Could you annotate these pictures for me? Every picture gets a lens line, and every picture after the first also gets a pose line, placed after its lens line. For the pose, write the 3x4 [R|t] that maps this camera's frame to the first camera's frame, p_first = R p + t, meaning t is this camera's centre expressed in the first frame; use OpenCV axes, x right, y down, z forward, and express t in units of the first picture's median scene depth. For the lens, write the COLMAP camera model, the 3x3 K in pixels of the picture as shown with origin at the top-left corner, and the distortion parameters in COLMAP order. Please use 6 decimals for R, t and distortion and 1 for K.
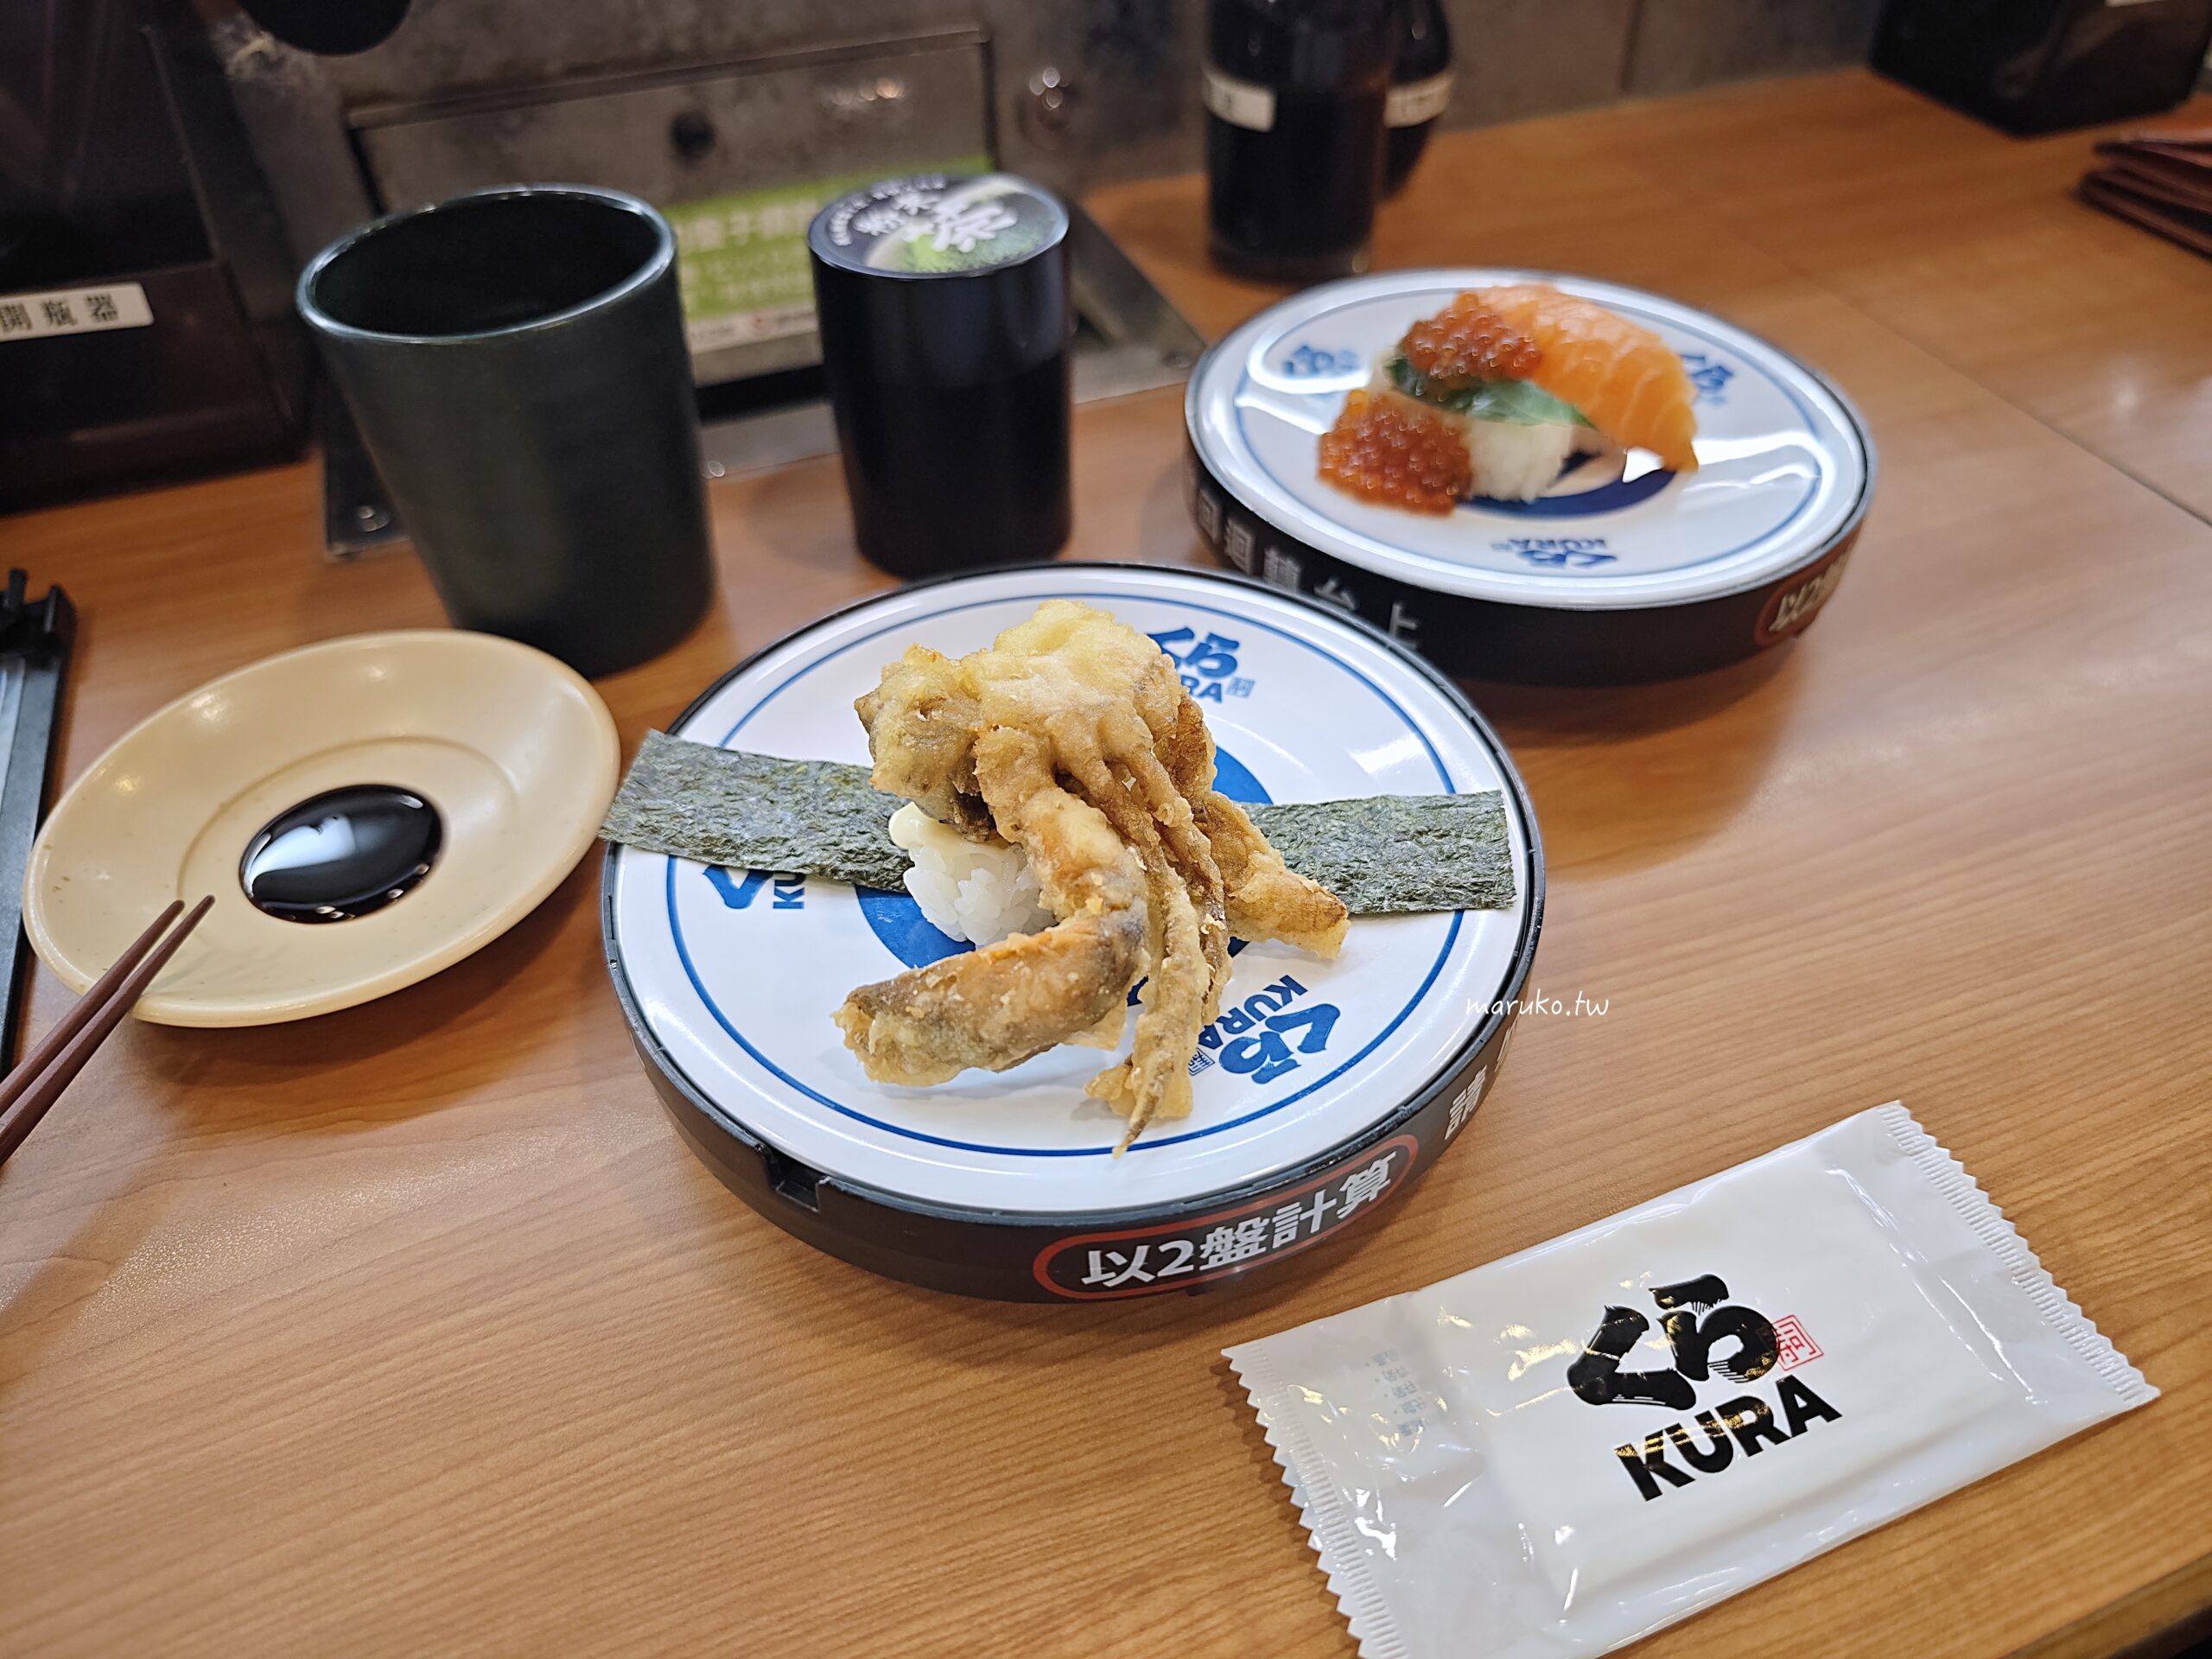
lens RADIAL K [[1489.0, 0, 1106.0], [0, 1489.0, 829.5], [0, 0, 1]] dist [-0.026881, -0.001349]
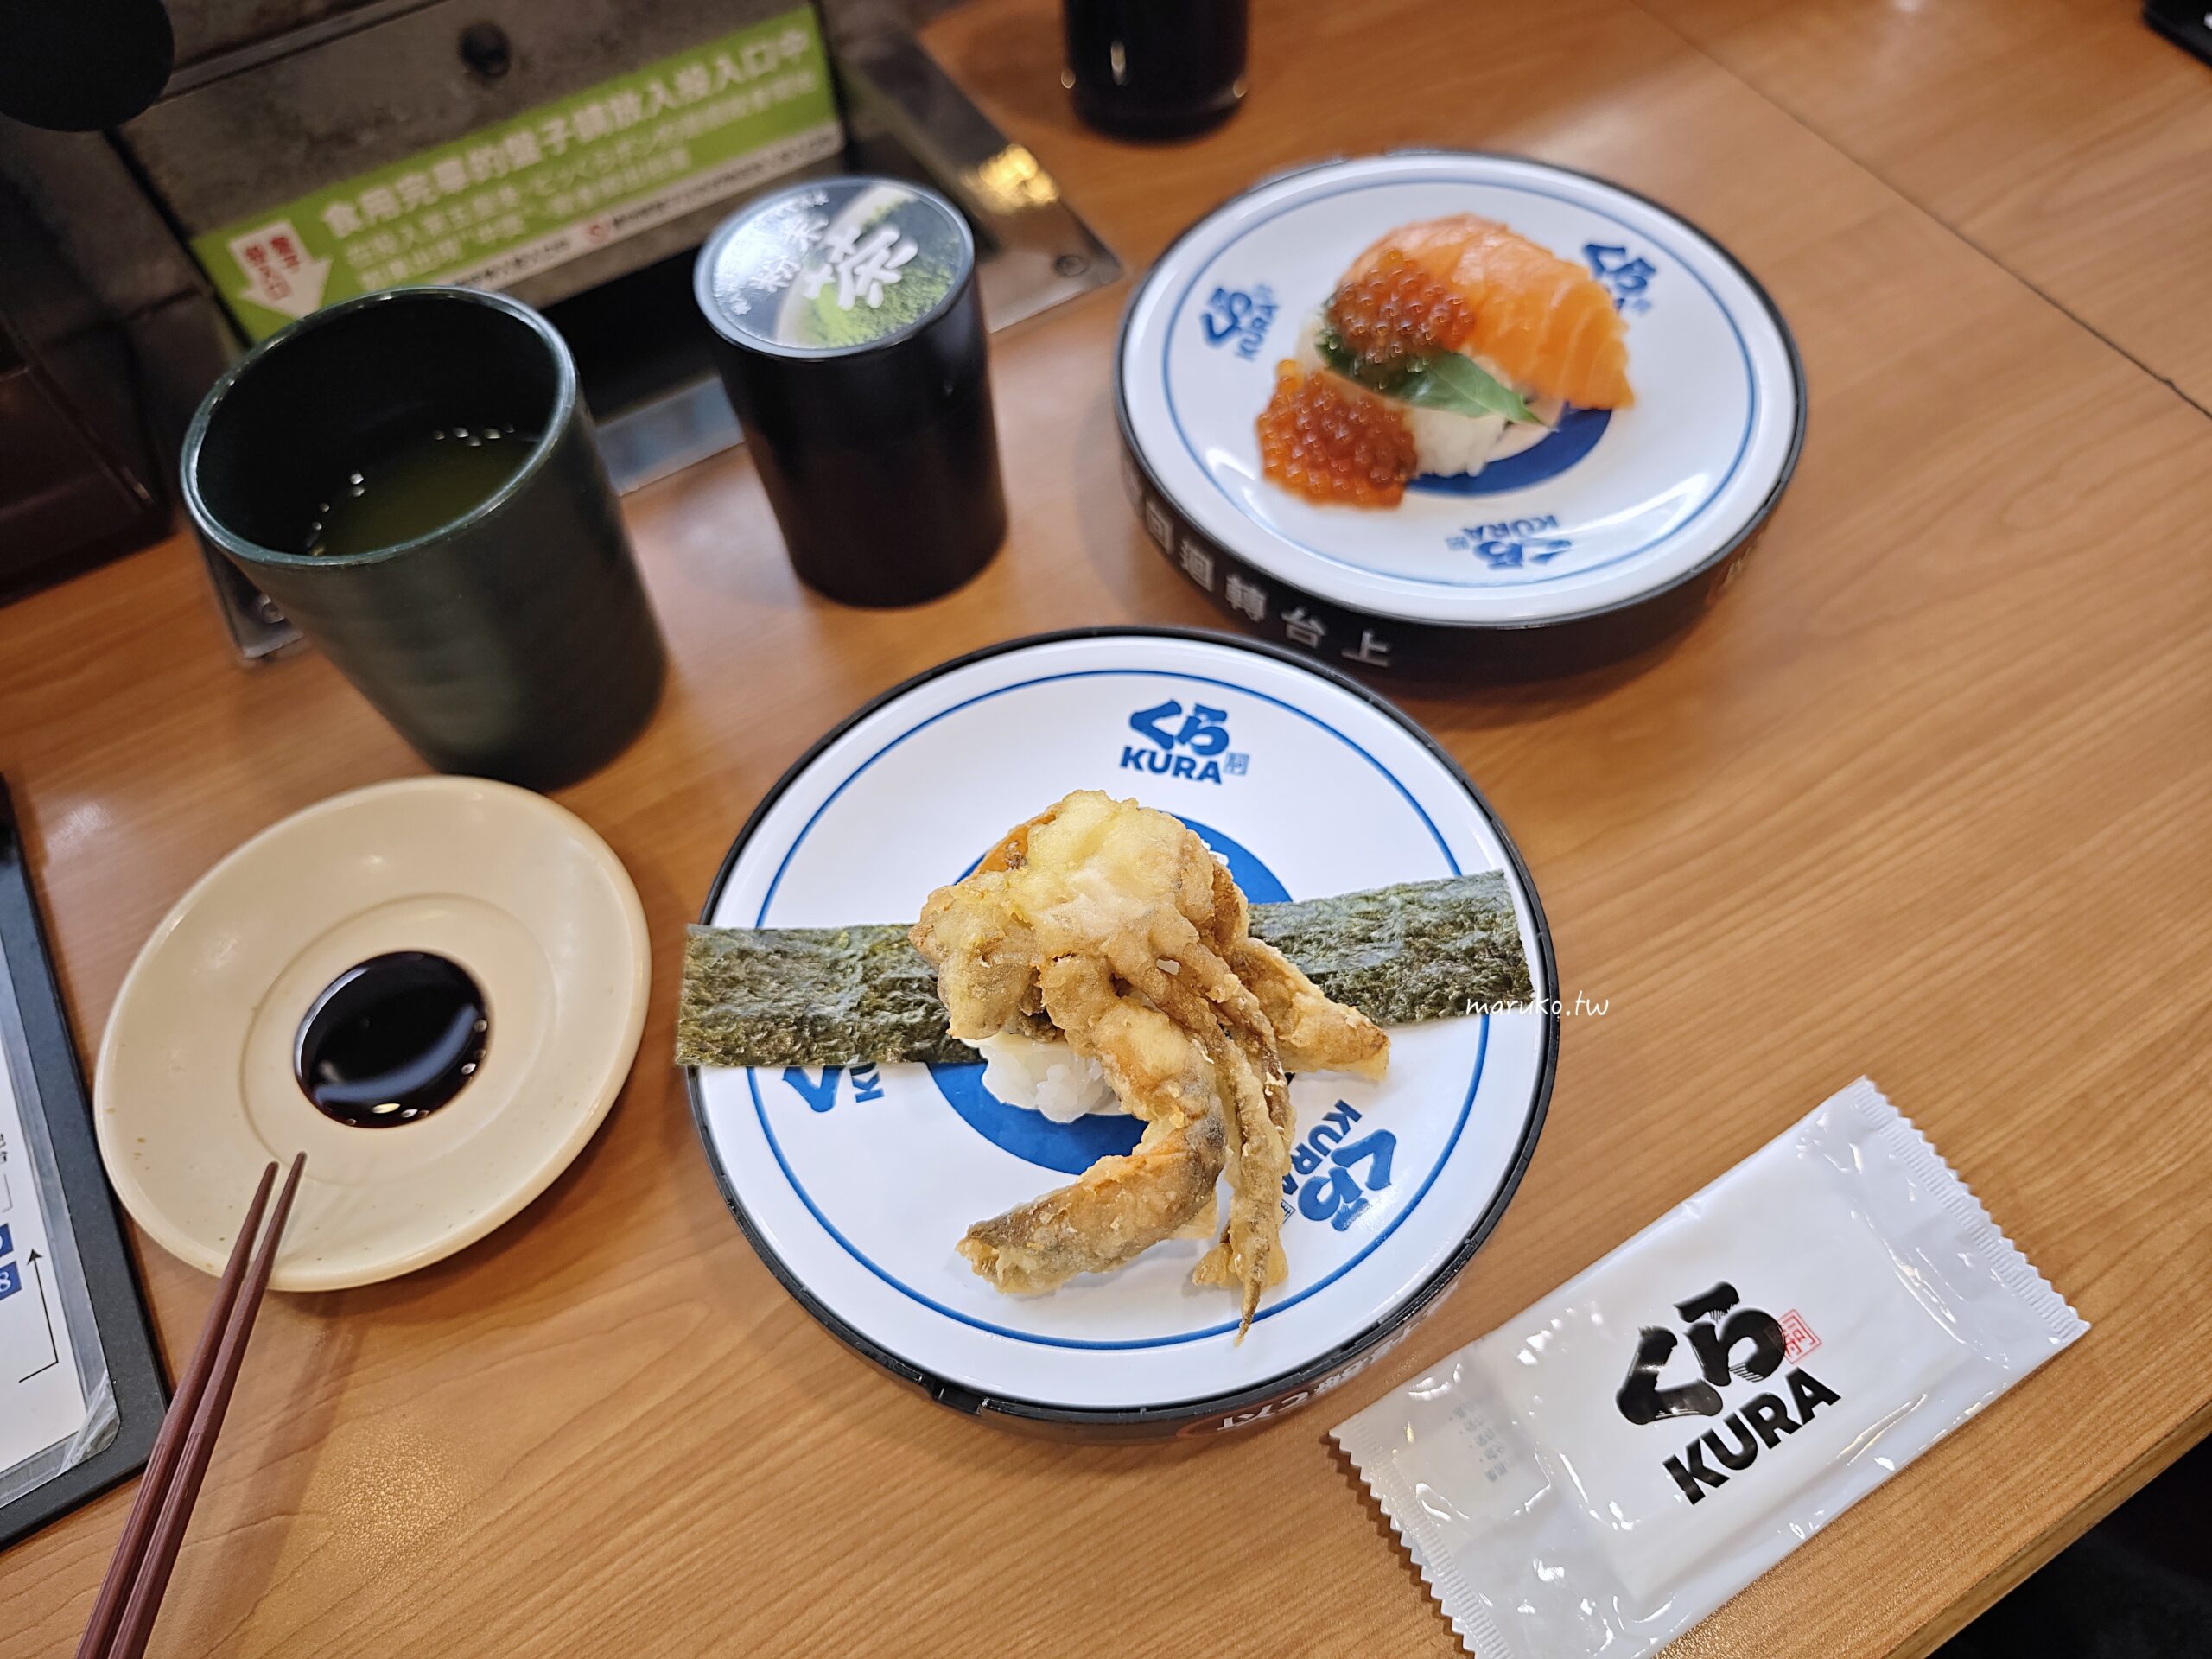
lens RADIAL K [[1489.0, 0, 1106.0], [0, 1489.0, 829.5], [0, 0, 1]] dist [-0.026881, -0.001349]
pose [[0.985052, -0.163450, 0.054369, -0.077330], [0.145147, 0.957568, 0.248989, -0.397329], [-0.092759, -0.237375, 0.966979, -0.004468]]
